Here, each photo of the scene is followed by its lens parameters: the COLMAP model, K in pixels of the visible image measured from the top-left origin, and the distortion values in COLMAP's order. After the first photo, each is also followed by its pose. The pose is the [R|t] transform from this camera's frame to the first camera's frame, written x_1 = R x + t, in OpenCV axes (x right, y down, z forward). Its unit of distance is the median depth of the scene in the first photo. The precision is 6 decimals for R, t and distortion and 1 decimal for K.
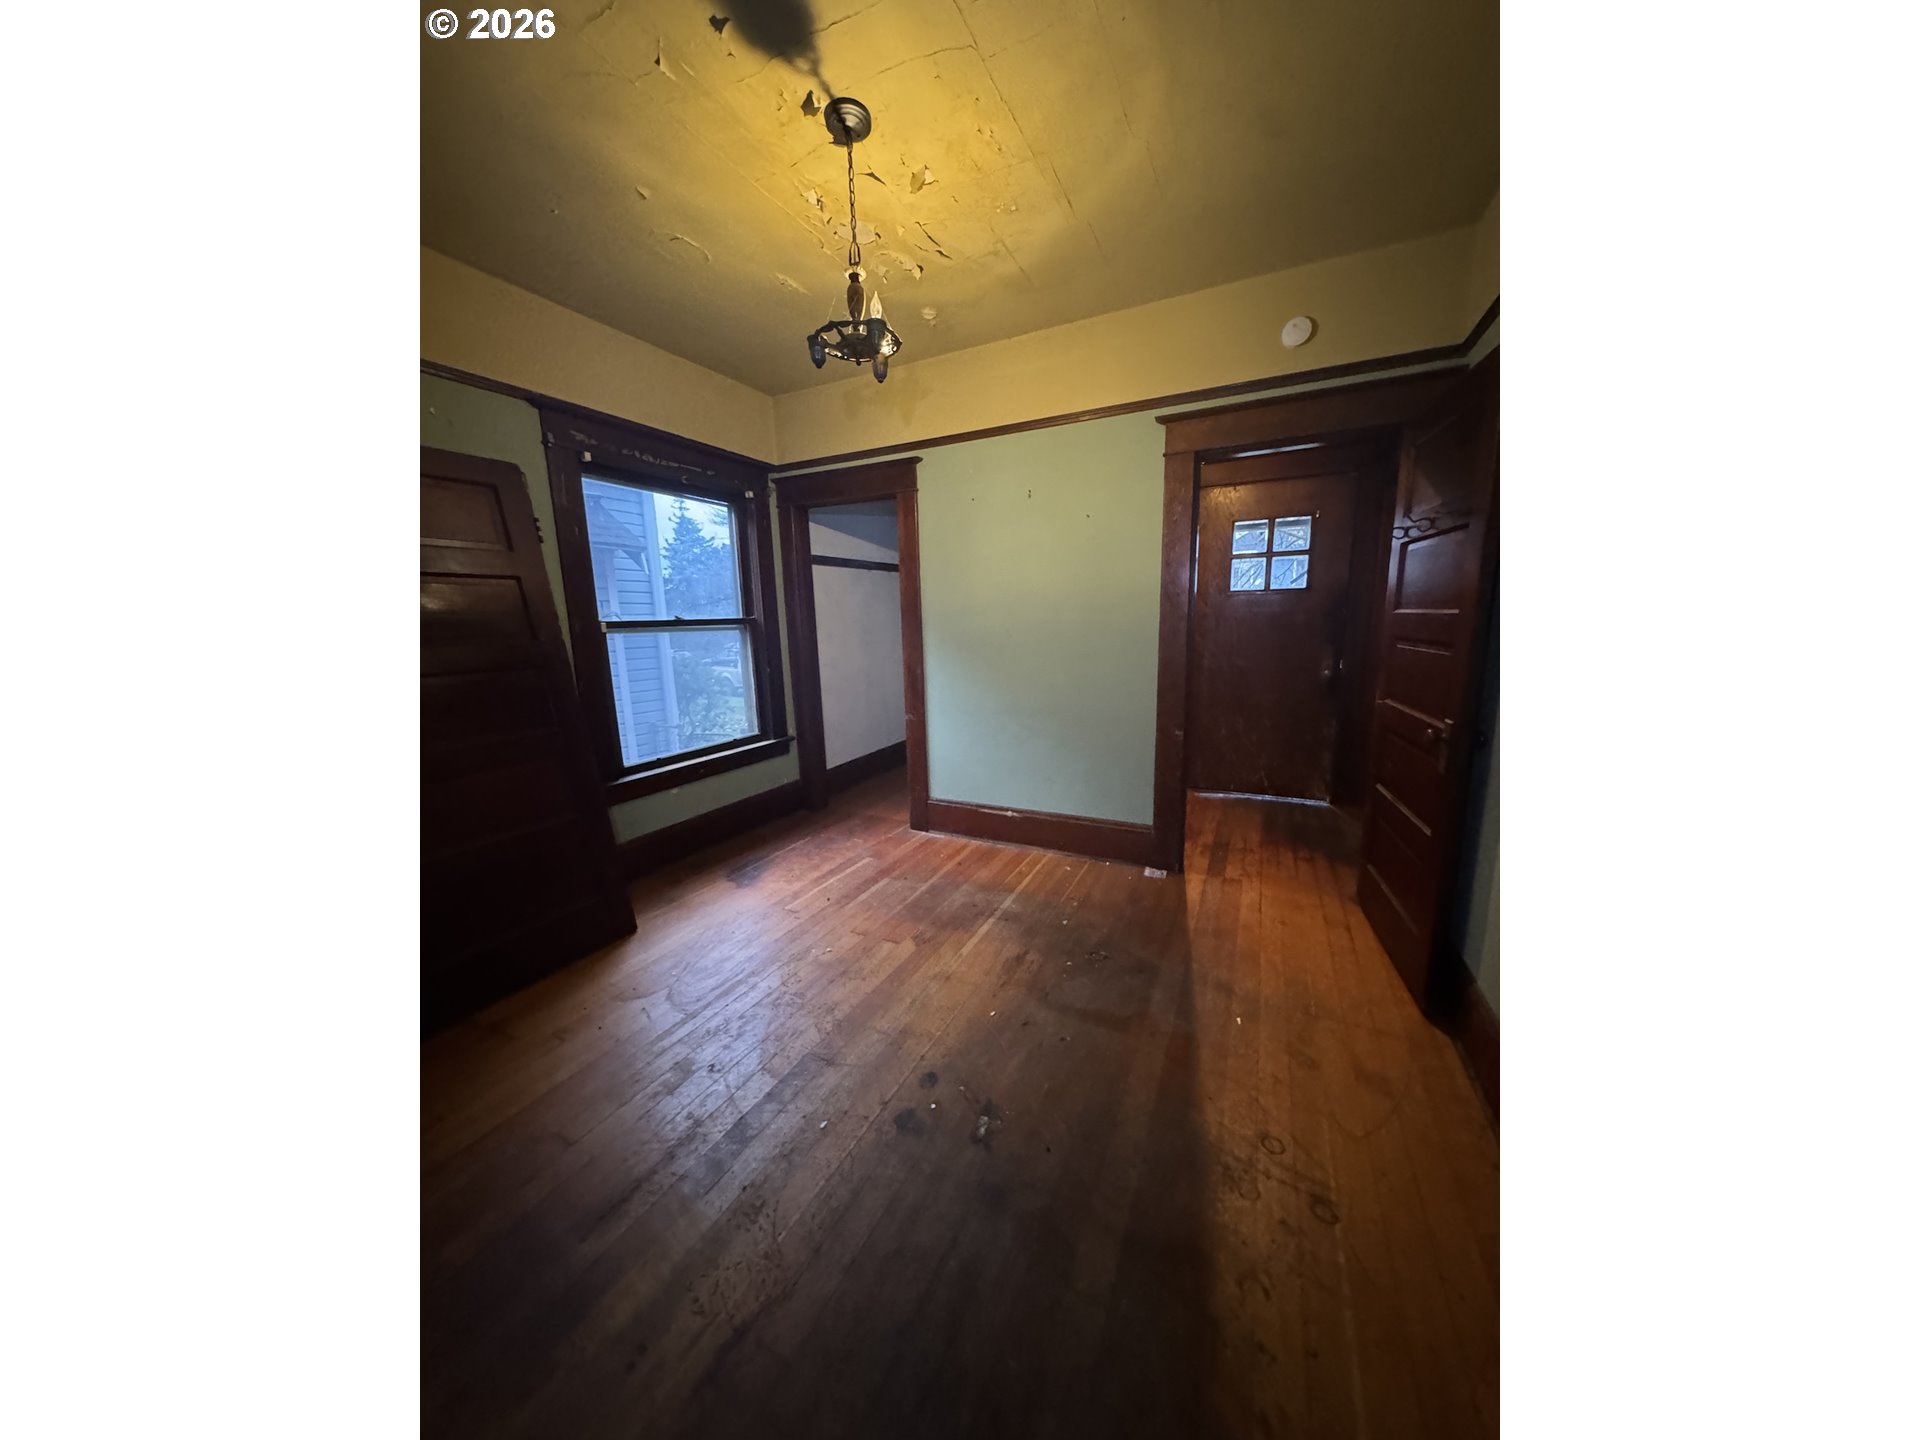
lens RADIAL K [[585.6, 0, 964.3], [0, 585.6, 721.3], [0, 0, 1]] dist [0.000585, -0.000009]
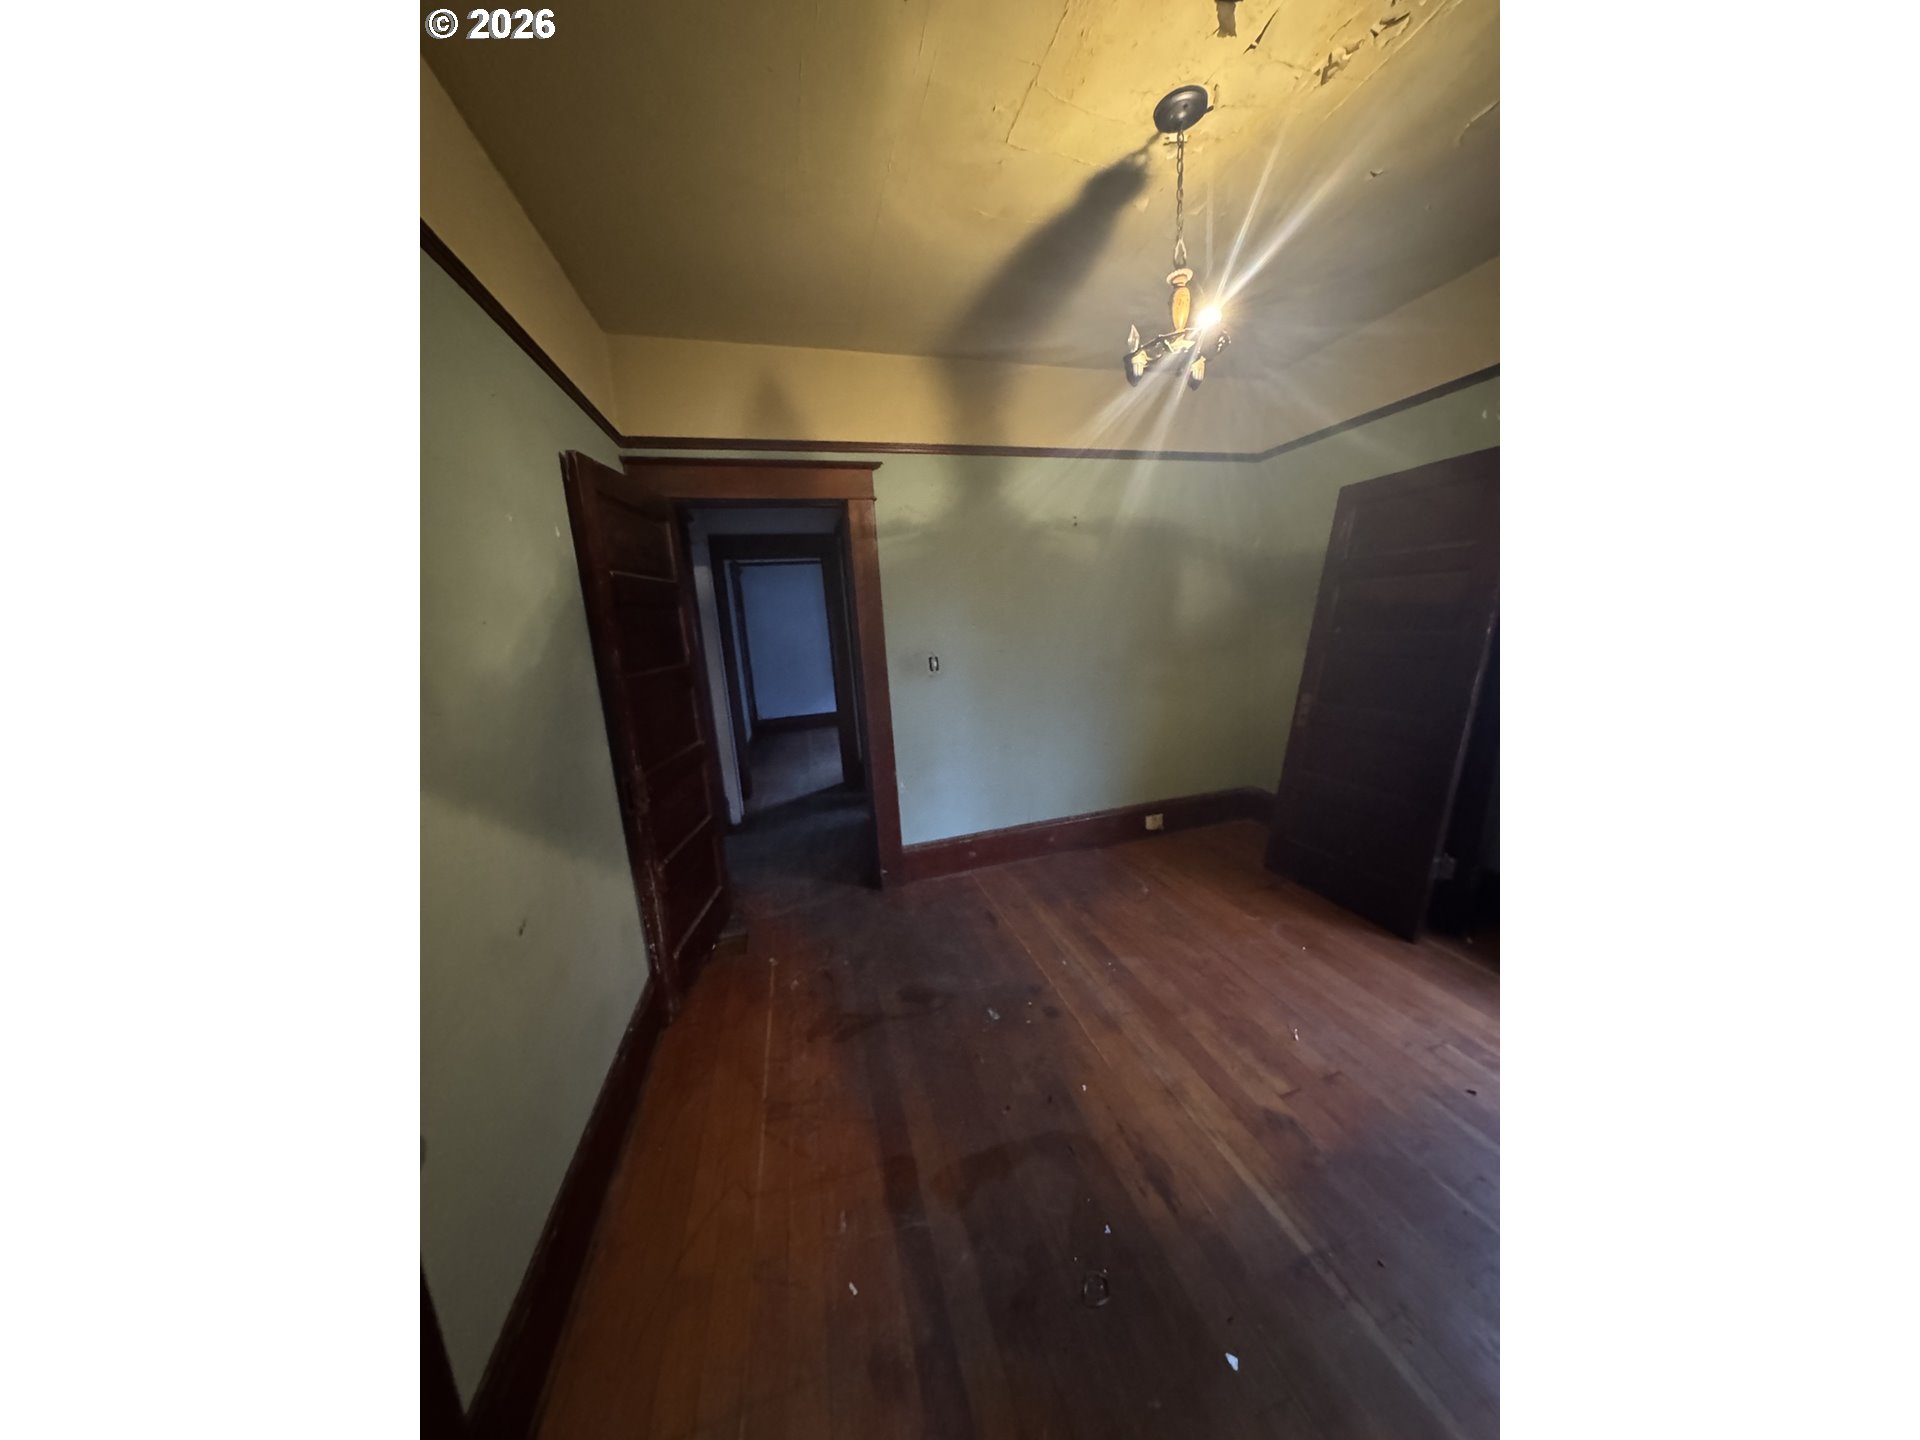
lens RADIAL K [[585.6, 0, 963.4], [0, 585.6, 725.0], [0, 0, 1]] dist [0.000585, -0.000009]
pose [[-0.728690, 0.195760, -0.656269, 0.646805], [-0.048974, 0.940927, 0.335051, -0.316878], [0.683090, 0.276288, -0.676057, 1.277509]]
